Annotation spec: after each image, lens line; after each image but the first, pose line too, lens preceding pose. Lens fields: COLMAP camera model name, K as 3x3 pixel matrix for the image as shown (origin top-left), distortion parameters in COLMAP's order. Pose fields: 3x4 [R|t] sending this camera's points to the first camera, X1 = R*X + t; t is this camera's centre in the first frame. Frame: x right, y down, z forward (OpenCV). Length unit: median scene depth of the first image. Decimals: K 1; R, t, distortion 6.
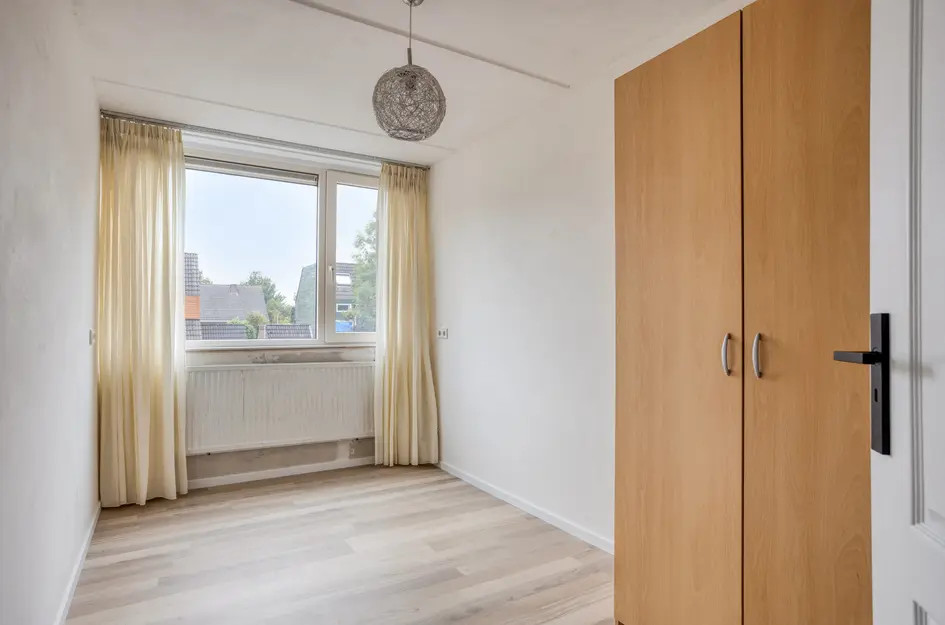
lens RADIAL K [[500.5, 0, 472.5], [0, 500.5, 312.5], [0, 0, 1]] dist [-0.002367, -0.000498]
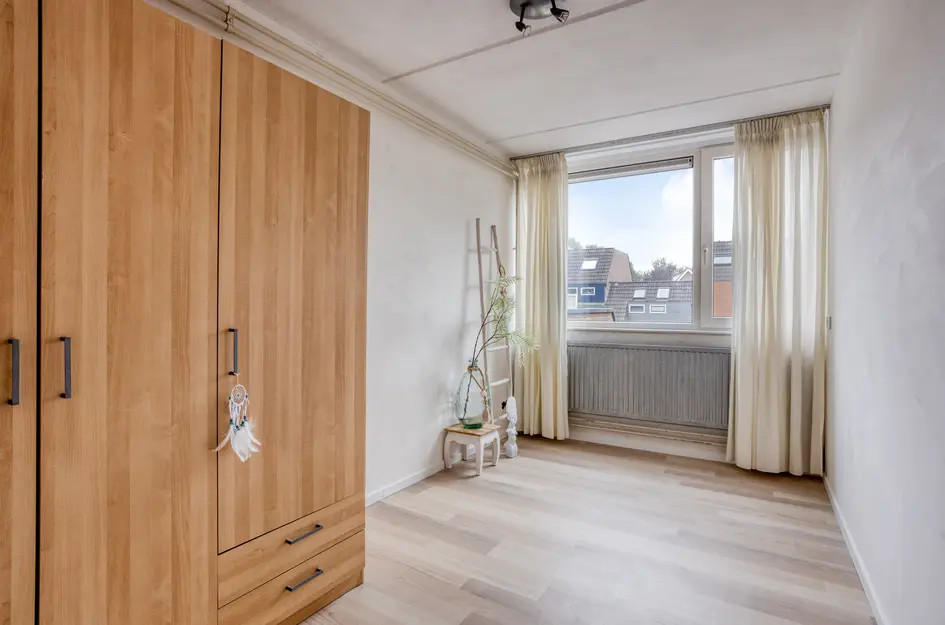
lens RADIAL K [[478.5, 0, 470.7], [0, 478.5, 305.2], [0, 0, 1]] dist [-0.103555, 0.018038]
pose [[0.455701, -0.001938, -0.890131, 0.318288], [0.019585, 0.999777, 0.007850, 0.001284], [0.889918, -0.021010, 0.455637, 0.205689]]
